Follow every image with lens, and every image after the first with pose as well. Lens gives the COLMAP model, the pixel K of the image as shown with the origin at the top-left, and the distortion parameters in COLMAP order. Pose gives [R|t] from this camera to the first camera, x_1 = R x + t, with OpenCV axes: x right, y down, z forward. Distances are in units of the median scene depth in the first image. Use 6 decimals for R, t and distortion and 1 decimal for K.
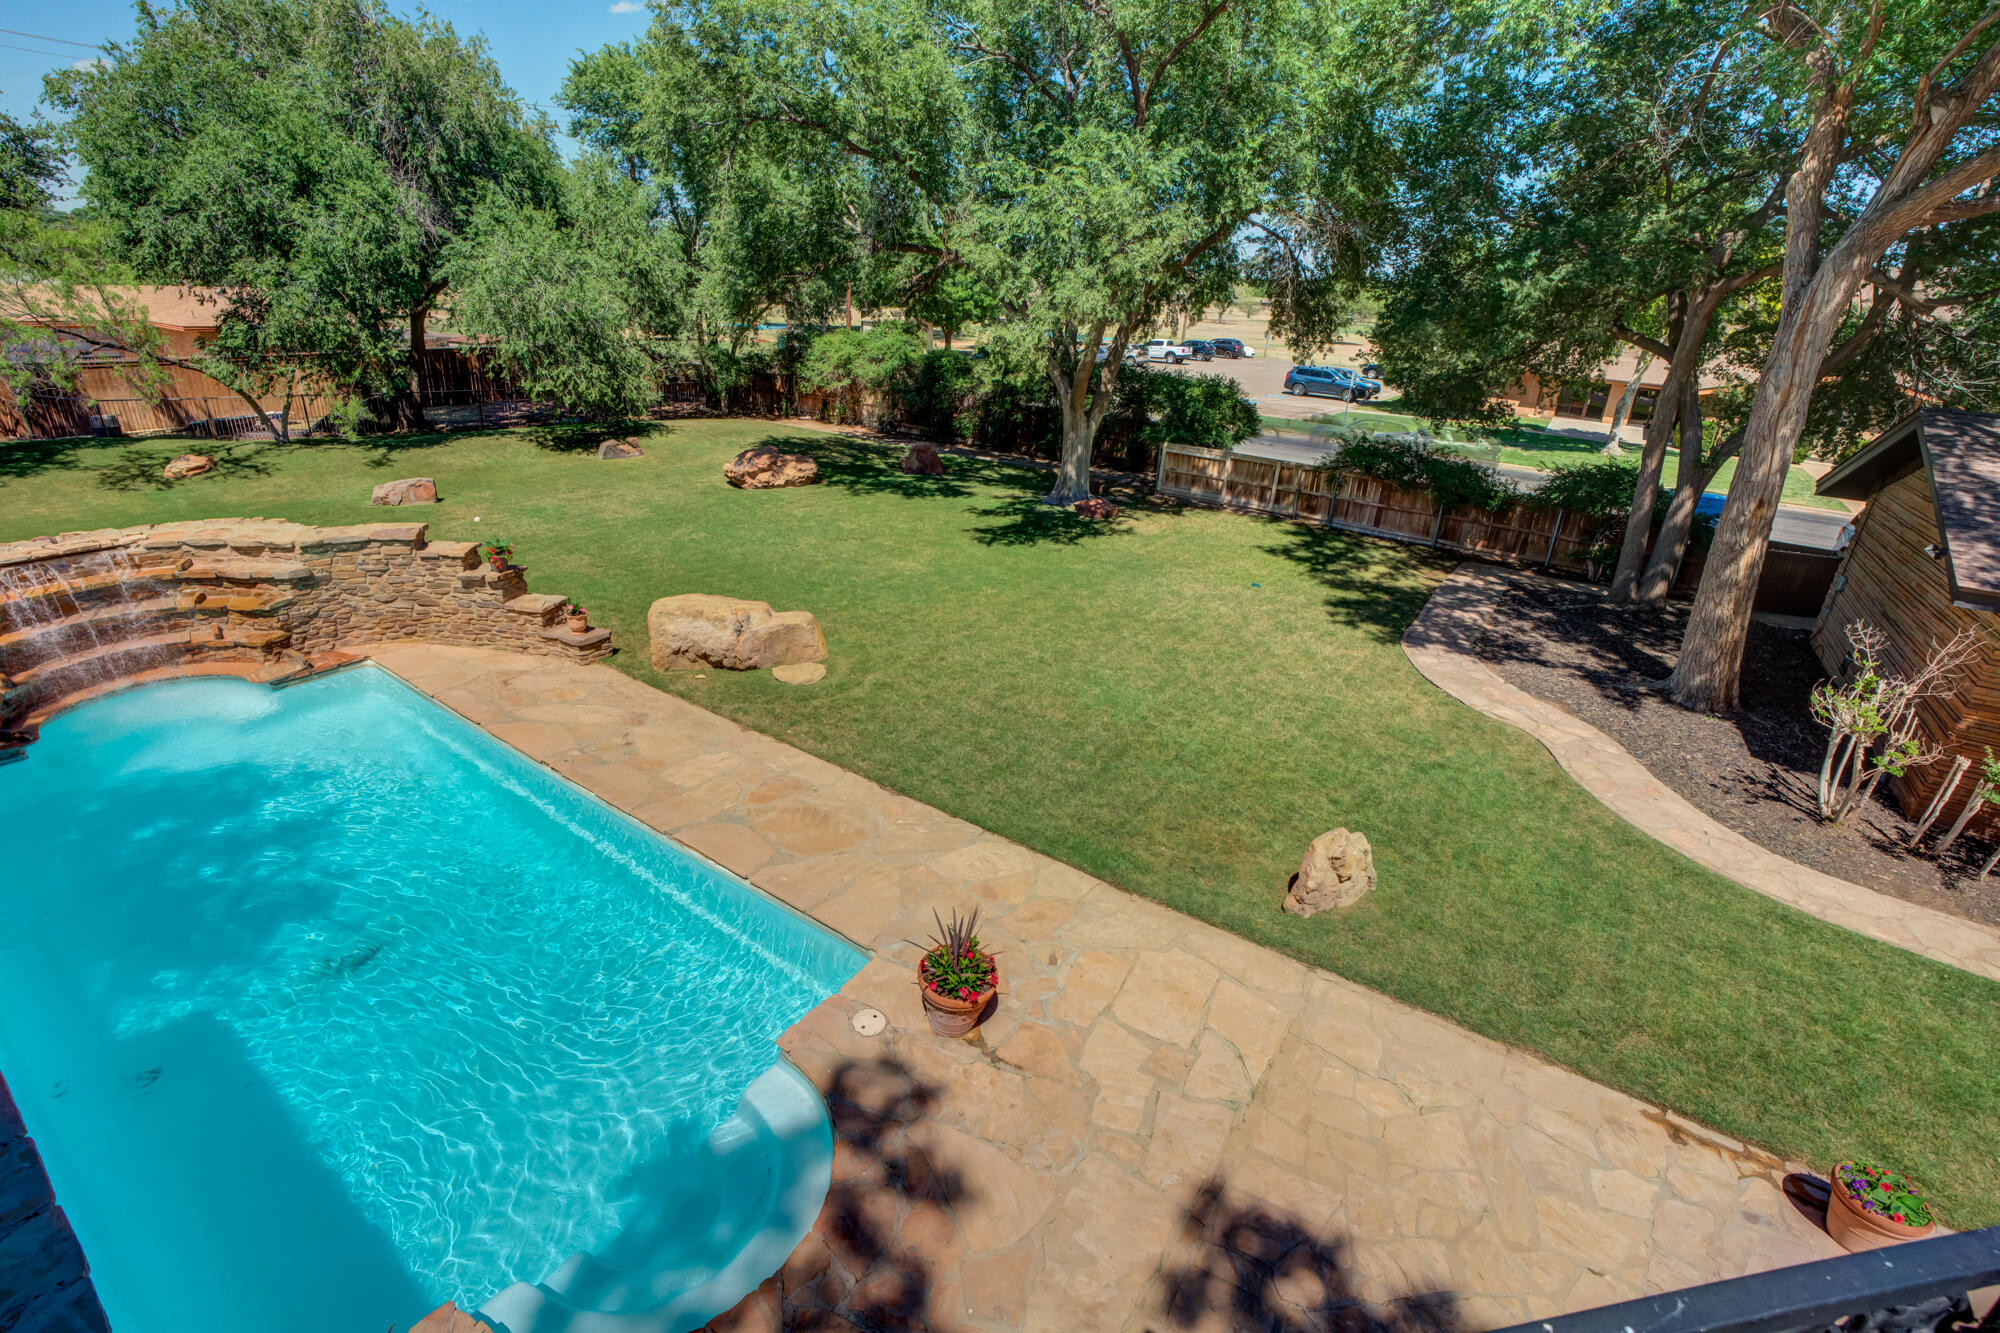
lens RADIAL K [[954.6, 0, 1019.1], [0, 954.6, 675.7], [0, 0, 1]] dist [-0.076024, 0.031189]
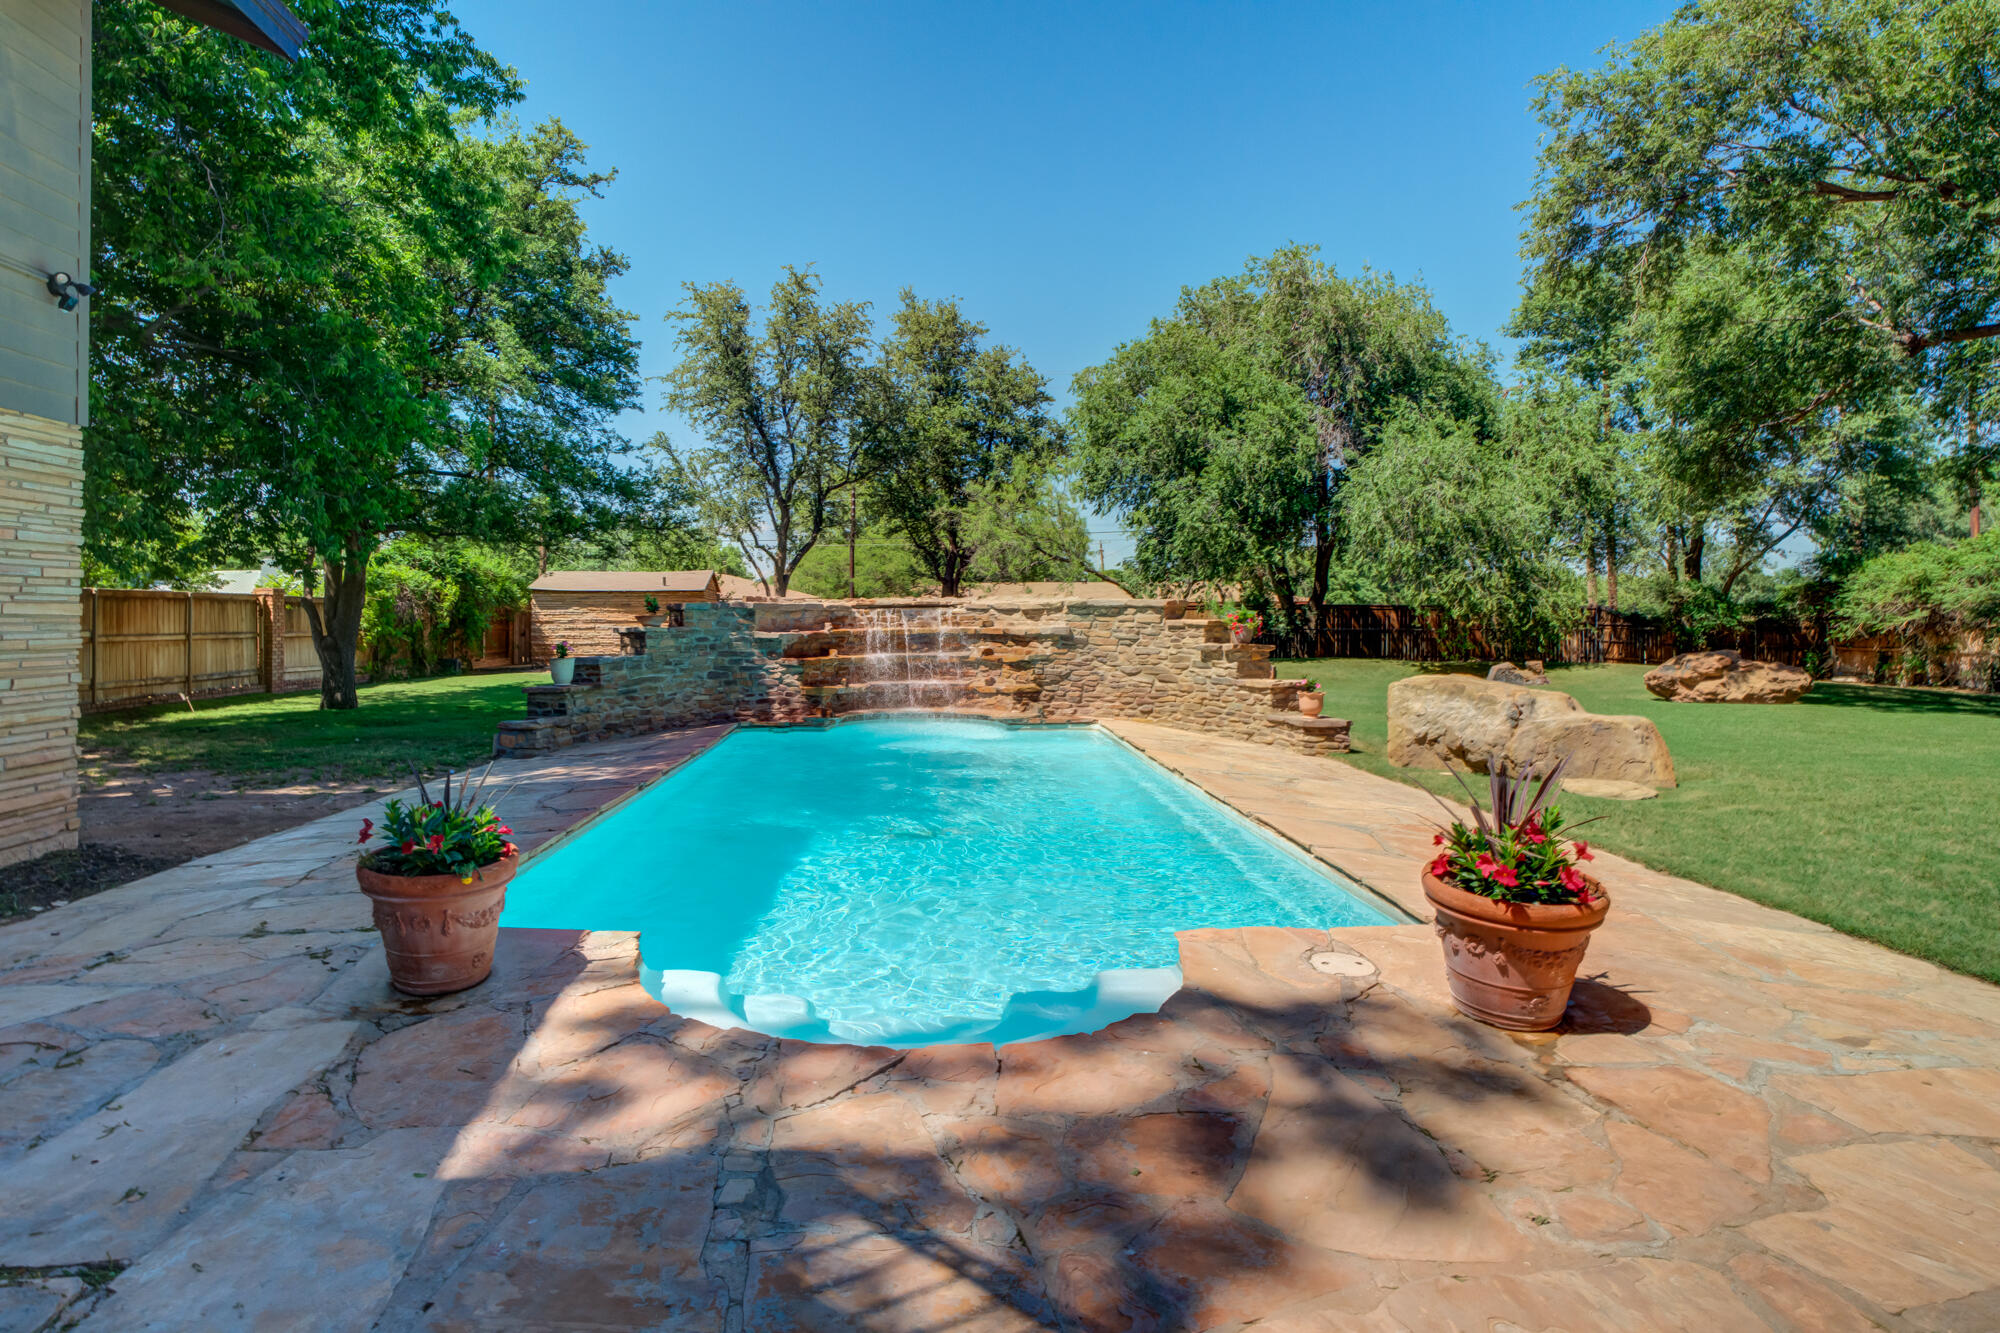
lens RADIAL K [[1109.1, 0, 844.3], [0, 1109.1, 598.6], [0, 0, 1]] dist [-0.067239, 0.021972]
pose [[0.519532, -0.065388, -0.851945, 0.078338], [-0.307270, 0.916069, -0.257688, 0.138271], [0.797290, 0.395654, 0.455835, 0.133661]]
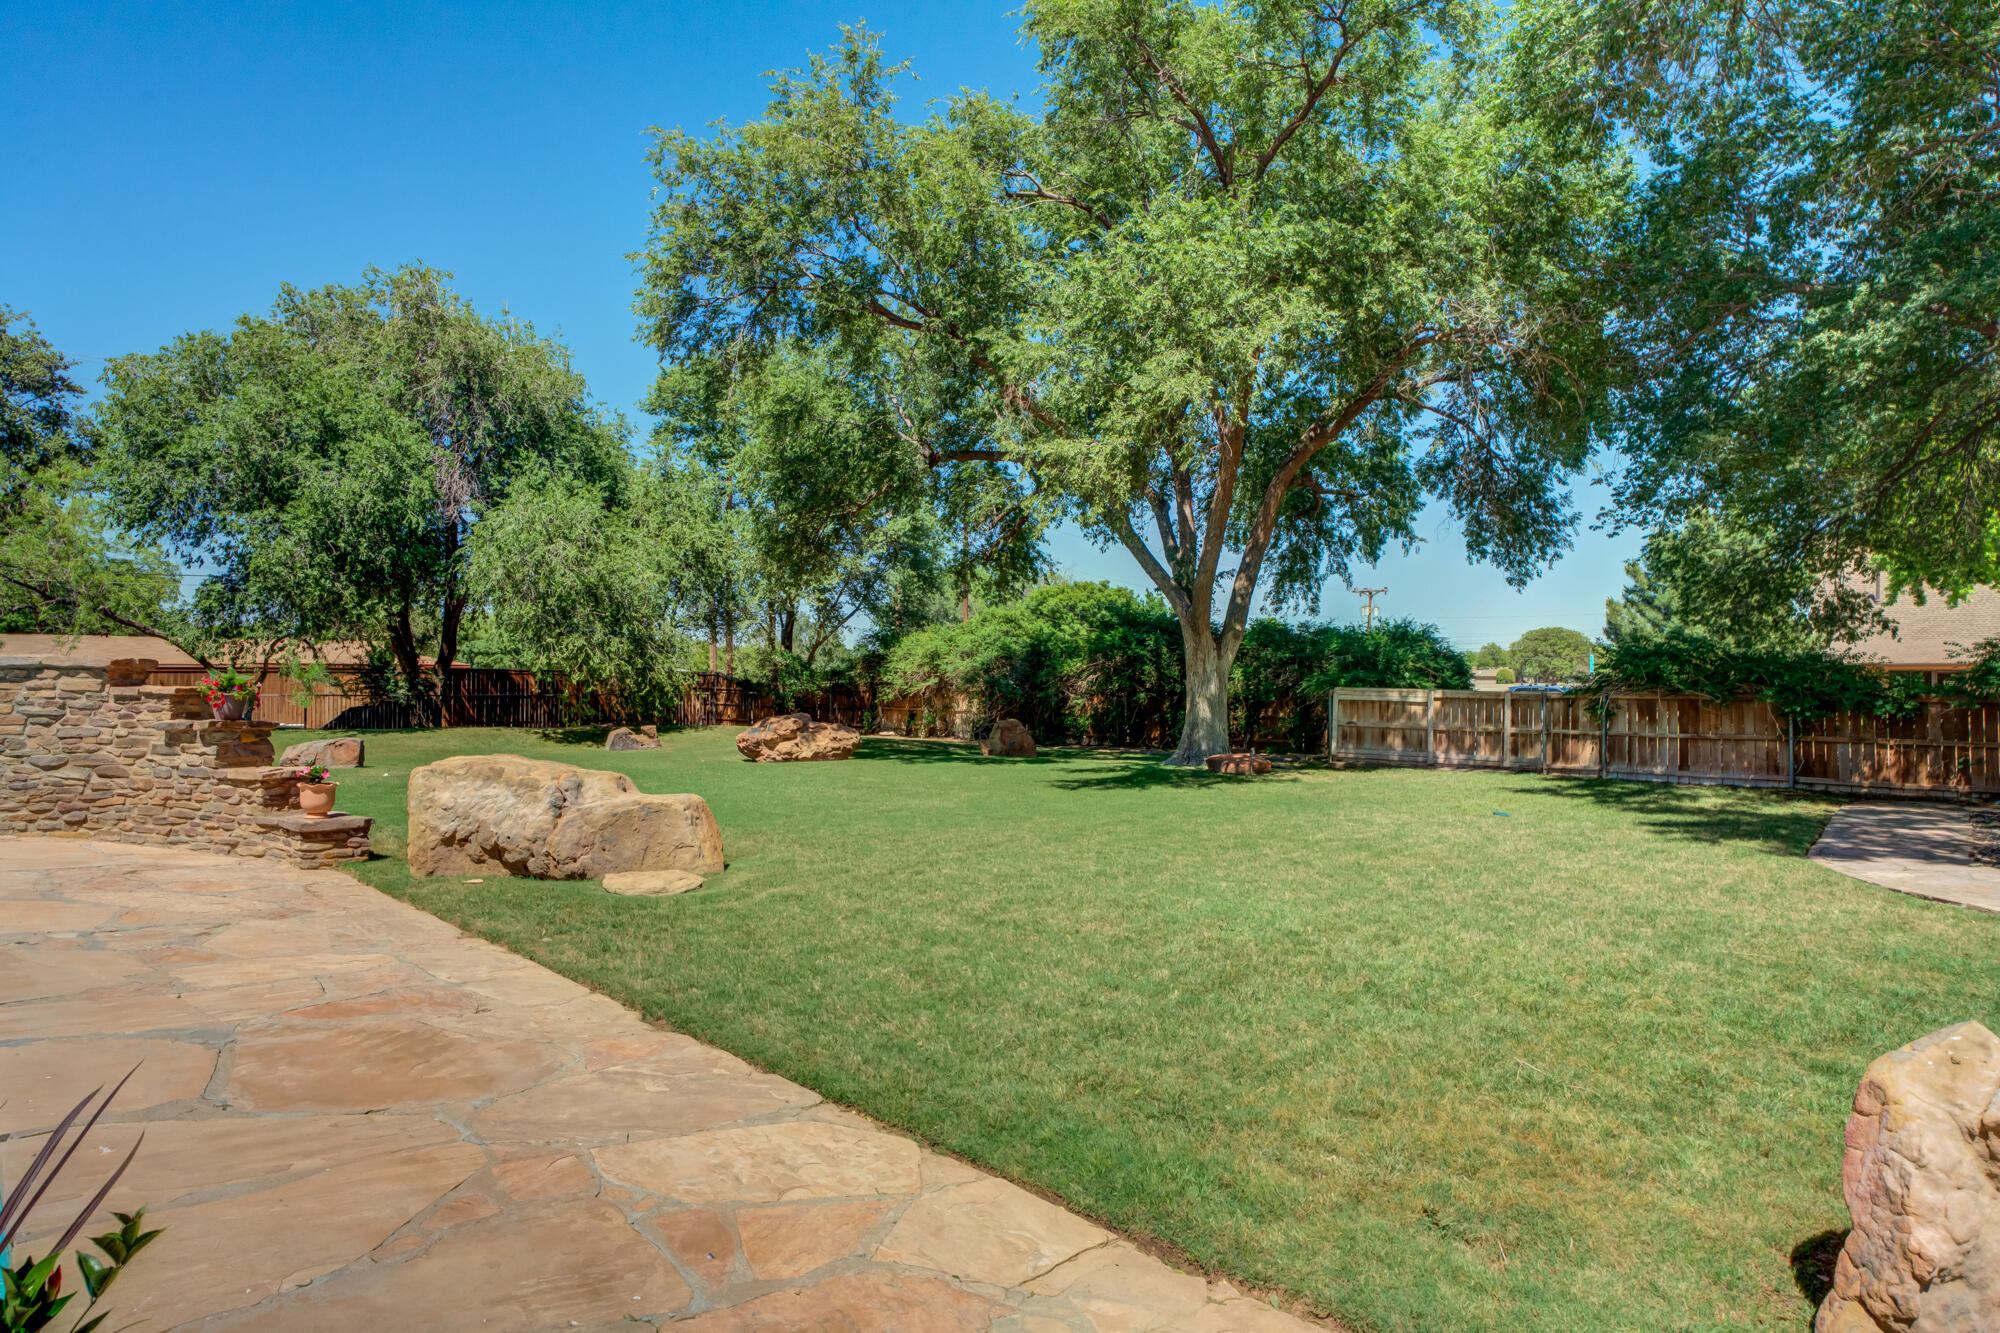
lens RADIAL K [[1079.4, 0, 1007.1], [0, 1079.4, 652.2], [0, 0, 1]] dist [-0.065303, 0.034386]
pose [[0.985158, -0.054869, -0.162644, 0.050324], [-0.018041, 0.909187, -0.415997, 0.080680], [0.170699, 0.412757, 0.894703, 0.263891]]
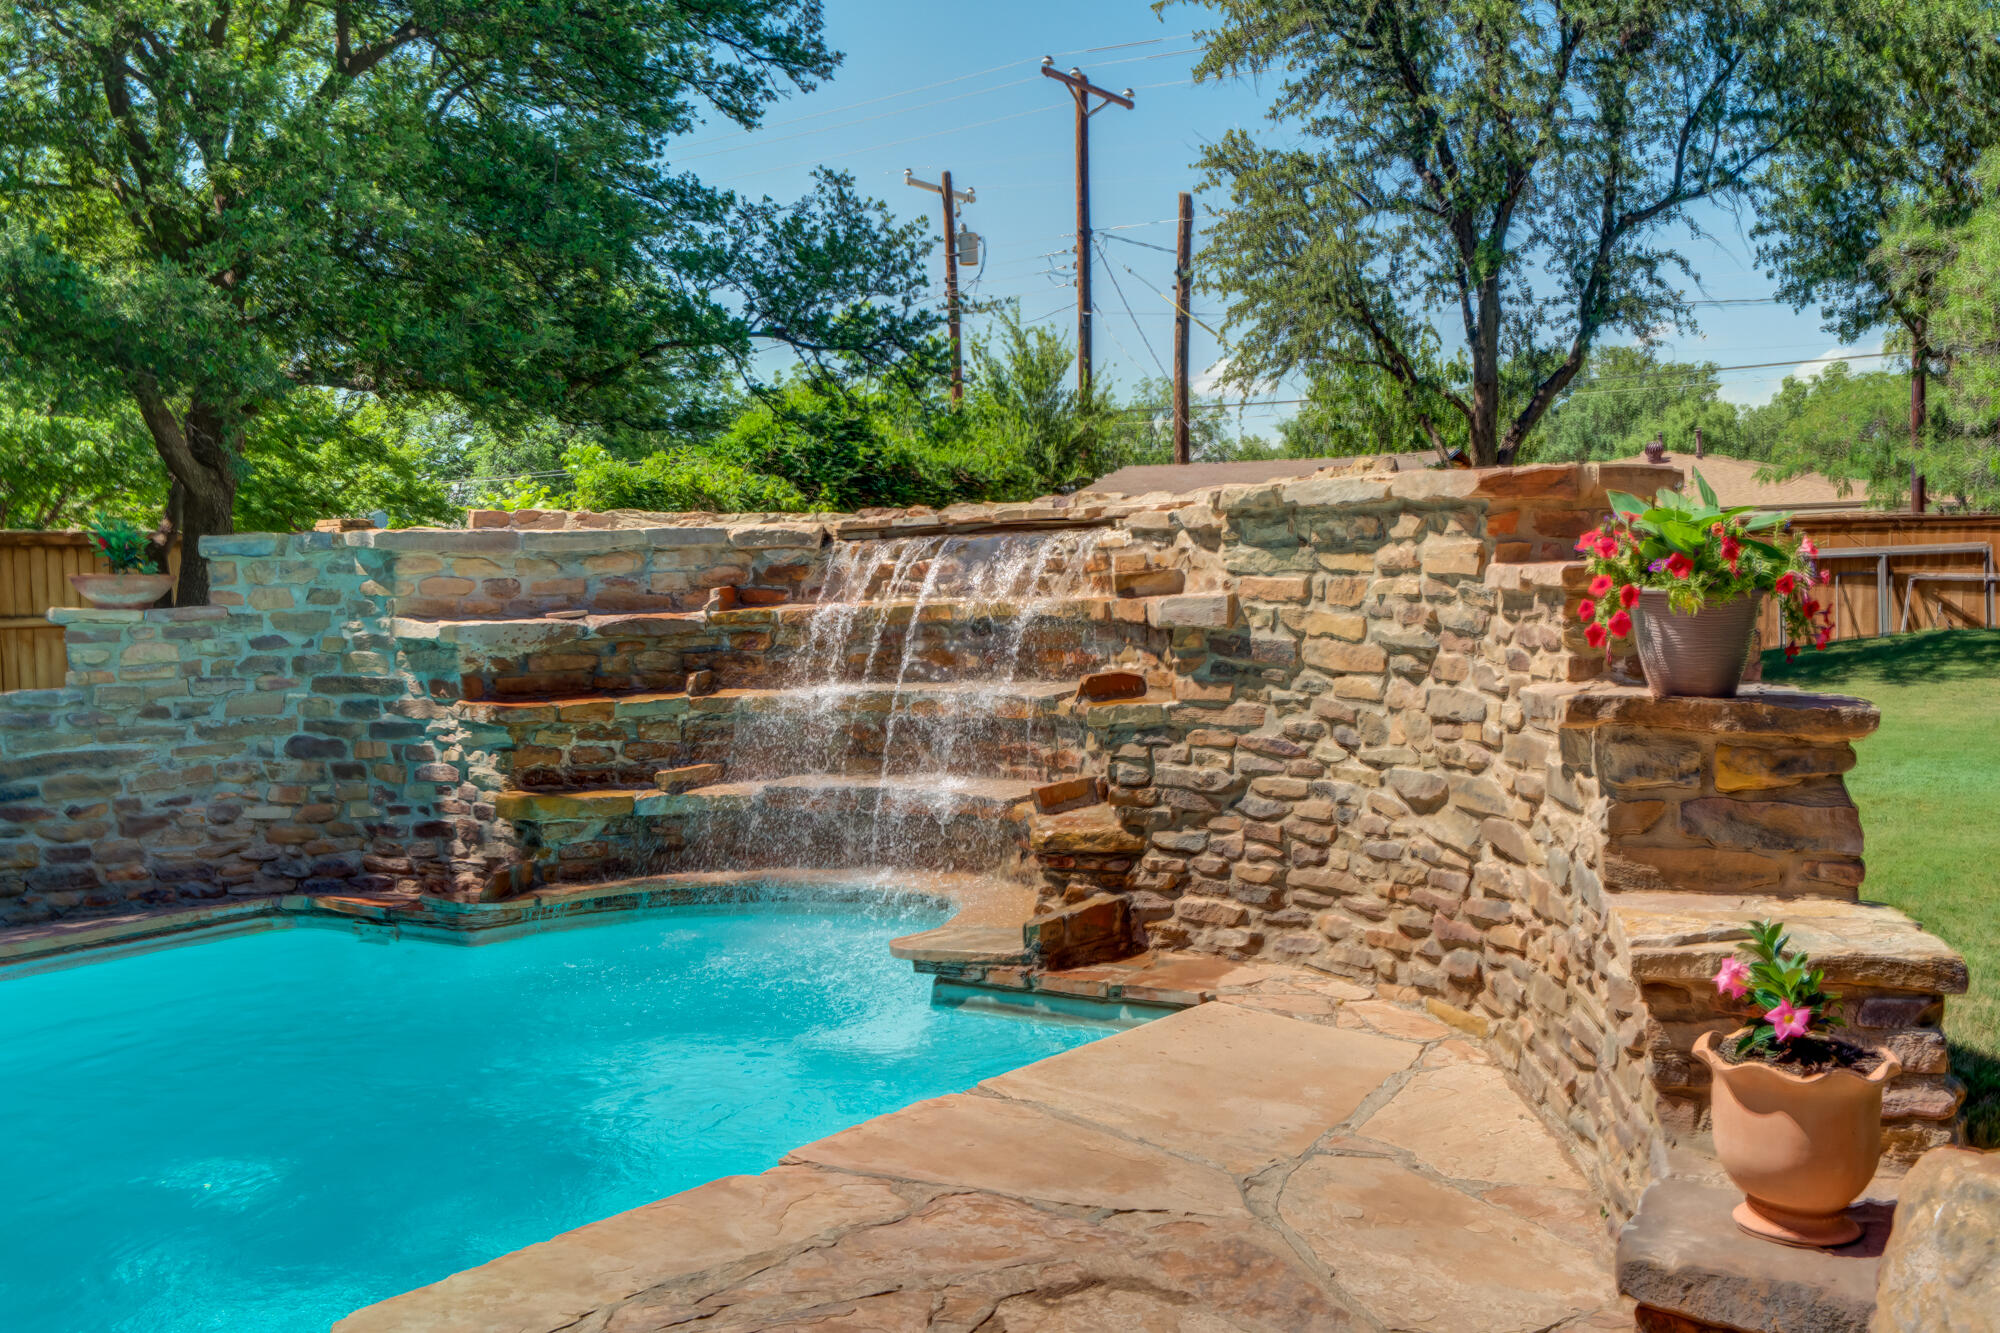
lens RADIAL K [[2008.1, 0, 1062.0], [0, 2008.1, 664.6], [0, 0, 1]] dist [0.005990, 0.003020]
pose [[-0.011887, -0.003376, -0.999924, -0.132067], [-0.371405, 0.928470, 0.001280, -0.047856], [0.928395, 0.371392, -0.012291, 0.550941]]
